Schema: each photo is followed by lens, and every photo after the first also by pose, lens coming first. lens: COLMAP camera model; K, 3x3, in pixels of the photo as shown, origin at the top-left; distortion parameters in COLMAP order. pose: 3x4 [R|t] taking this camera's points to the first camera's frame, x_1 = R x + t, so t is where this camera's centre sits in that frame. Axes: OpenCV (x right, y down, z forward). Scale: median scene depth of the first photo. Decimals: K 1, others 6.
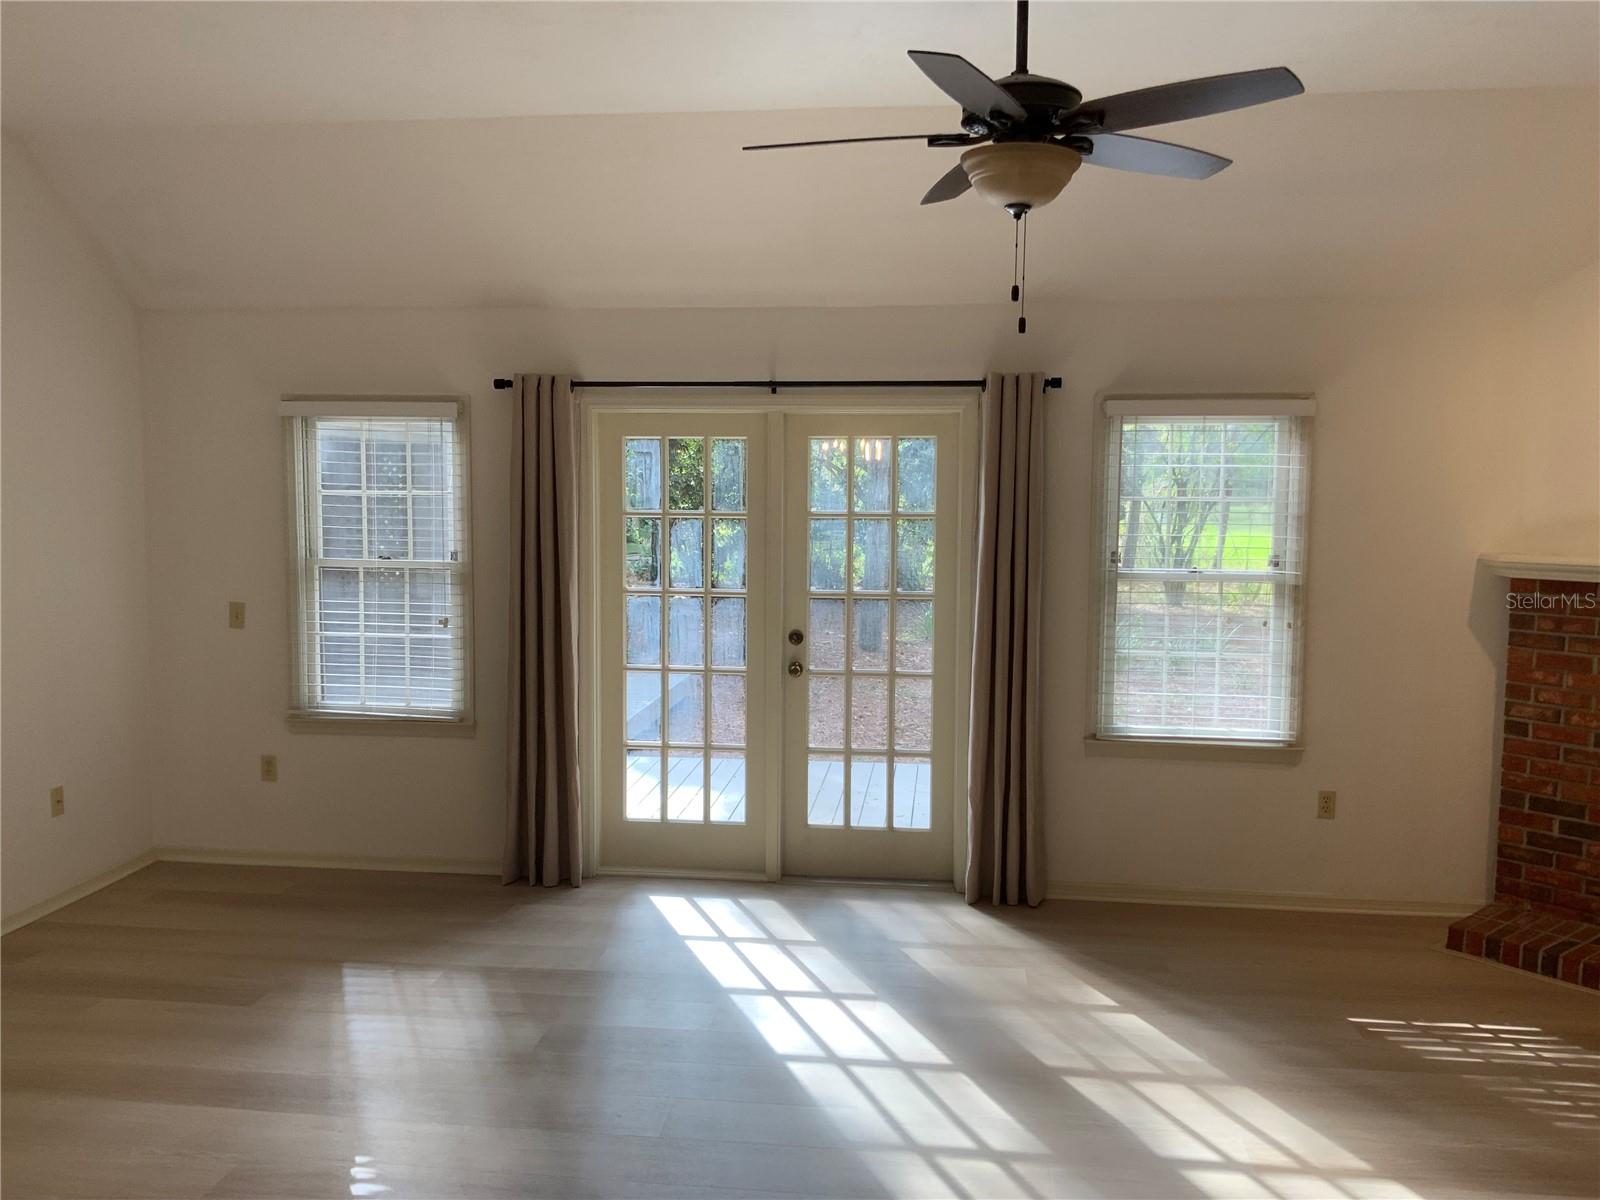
lens RADIAL K [[1331.2, 0, 803.1], [0, 1331.2, 607.9], [0, 0, 1]] dist [0.063734, -0.099274]
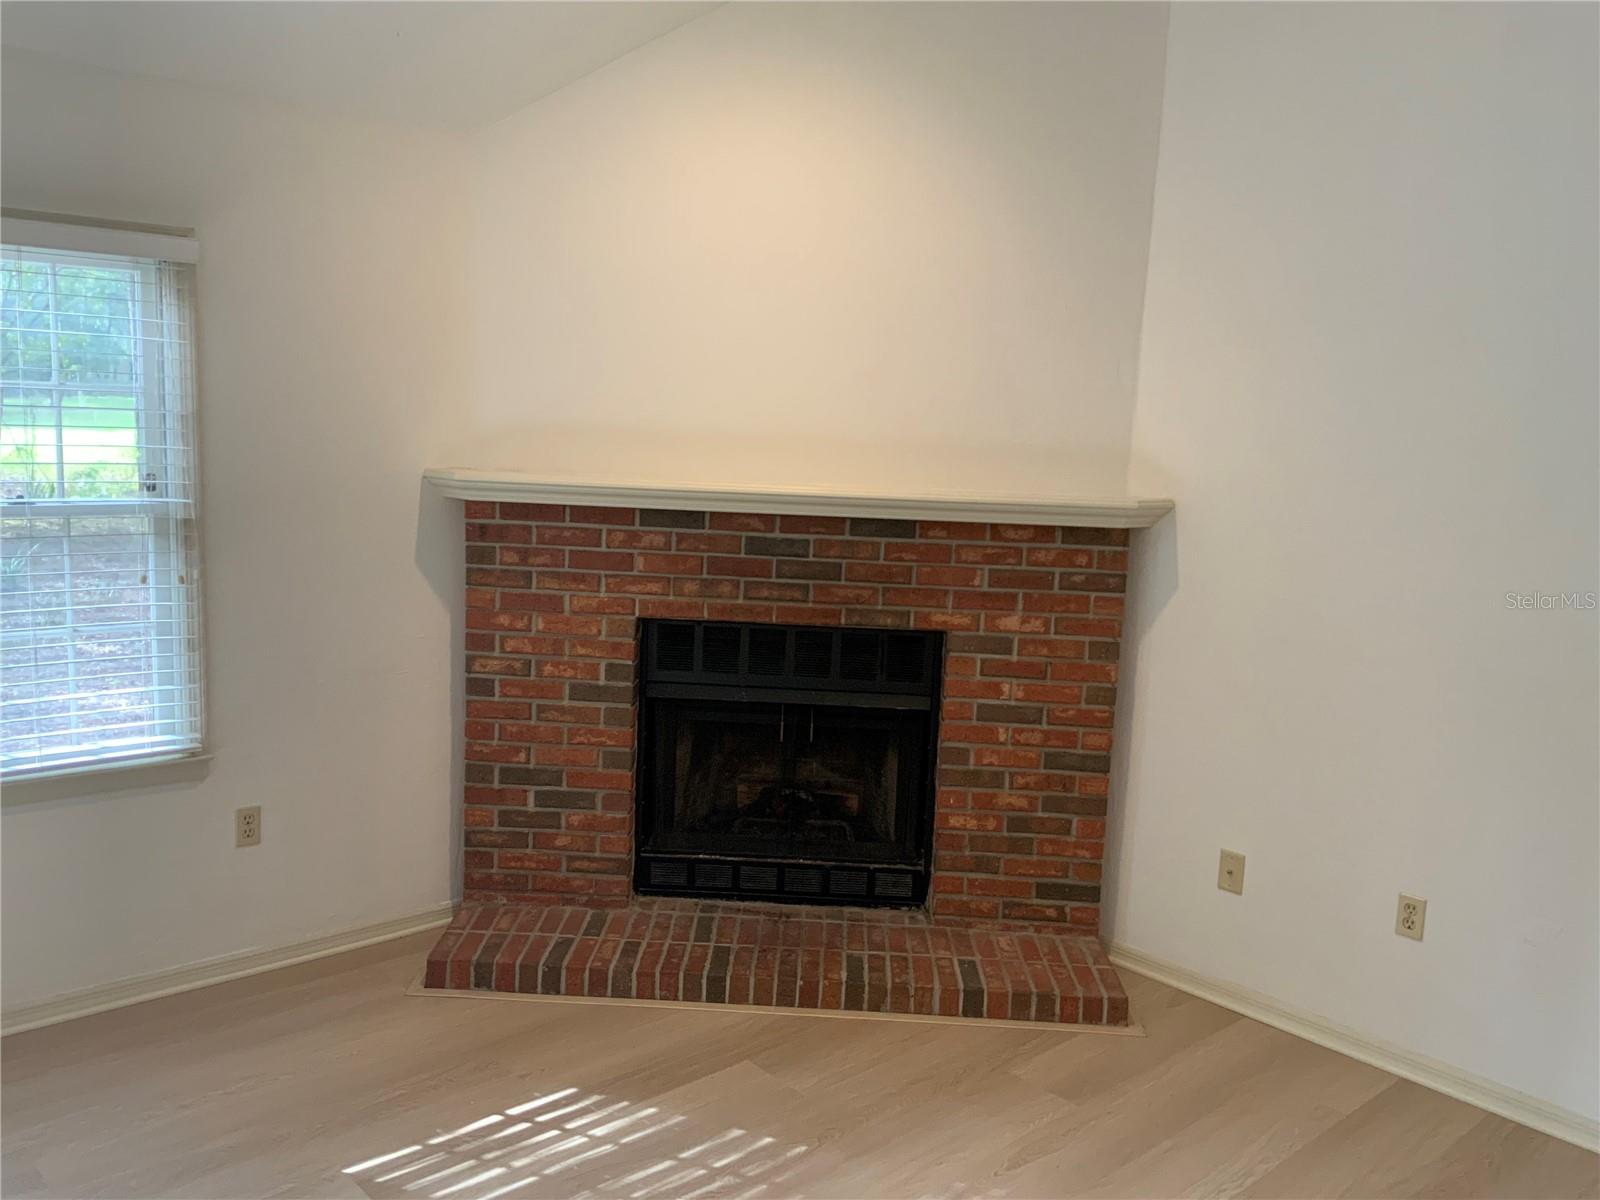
lens RADIAL K [[1325.6, 0, 800.0], [0, 1325.6, 600.0], [0, 0, 1]] dist [0.140314, -0.276627]
pose [[0.663366, -0.088046, 0.743097, 0.068368], [0.035307, 0.995630, 0.086449, -0.024894], [-0.747461, -0.031111, 0.663577, 0.330755]]
